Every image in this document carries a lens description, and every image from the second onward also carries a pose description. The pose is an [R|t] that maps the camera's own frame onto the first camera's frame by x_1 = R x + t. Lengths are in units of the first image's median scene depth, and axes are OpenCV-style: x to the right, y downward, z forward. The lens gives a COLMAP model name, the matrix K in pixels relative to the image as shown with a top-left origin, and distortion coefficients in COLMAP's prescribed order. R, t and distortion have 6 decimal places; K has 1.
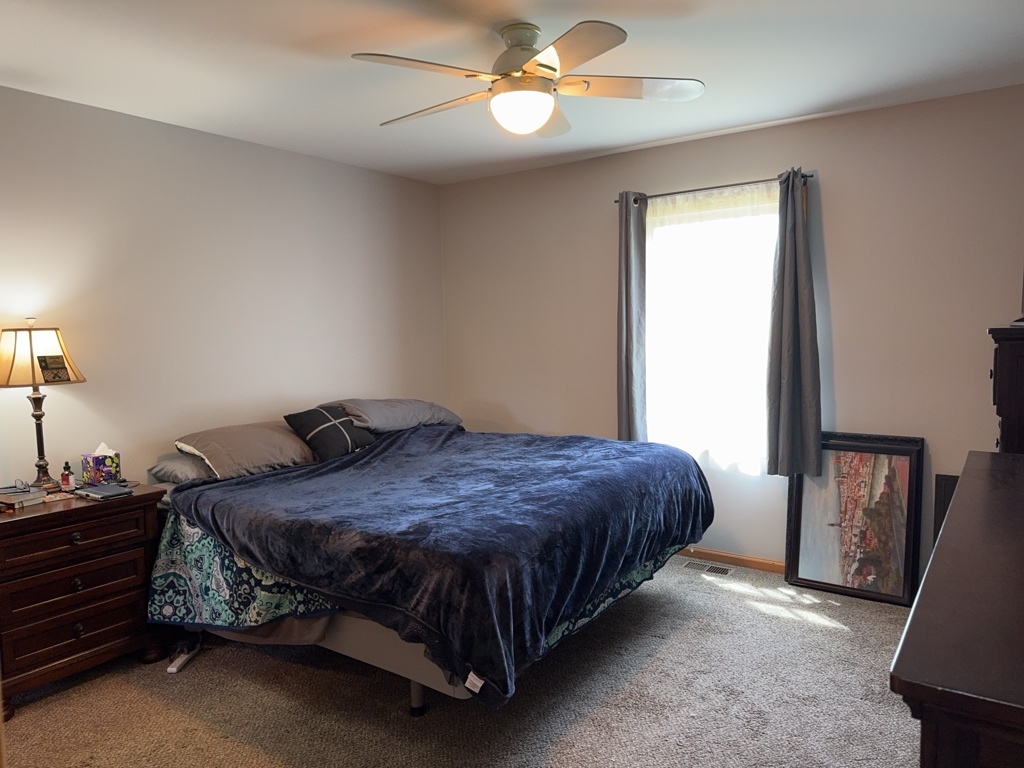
lens RADIAL K [[723.6, 0, 507.0], [0, 723.6, 384.8], [0, 0, 1]] dist [0.044286, -0.052597]
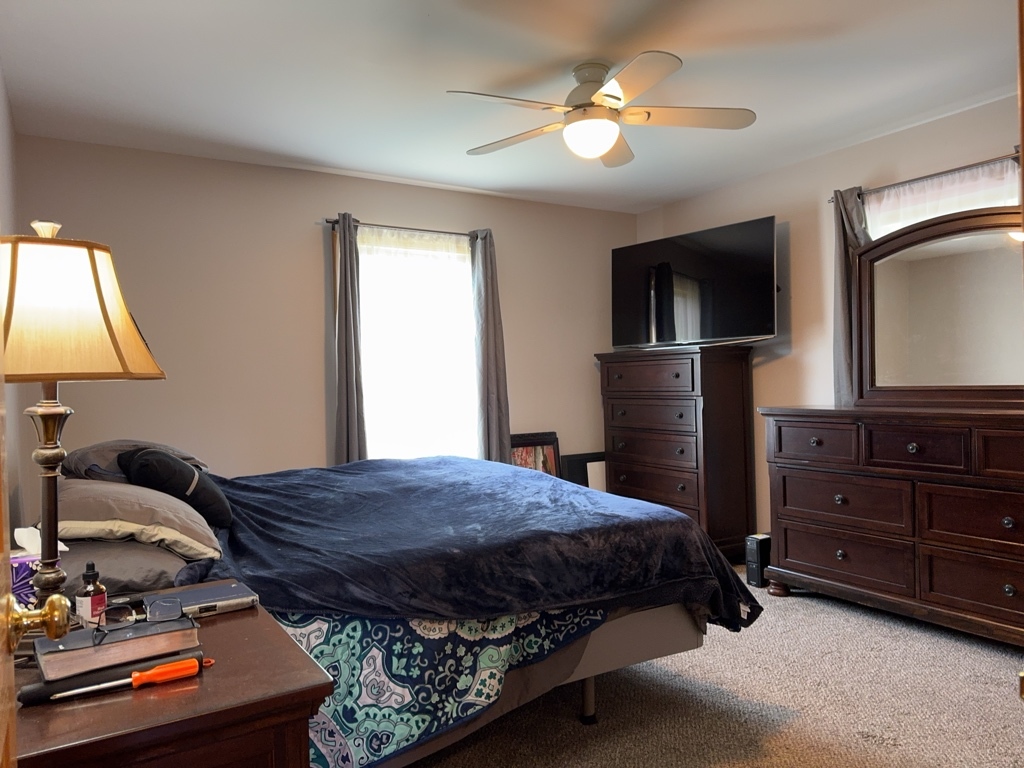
lens RADIAL K [[723.6, 0, 506.1], [0, 723.6, 384.8], [0, 0, 1]] dist [0.044286, -0.052597]
pose [[0.385502, 0.008561, 0.922667, -0.936600], [0.084938, 0.995382, -0.044724, 0.042205], [-0.918789, 0.095611, 0.382995, 0.616908]]
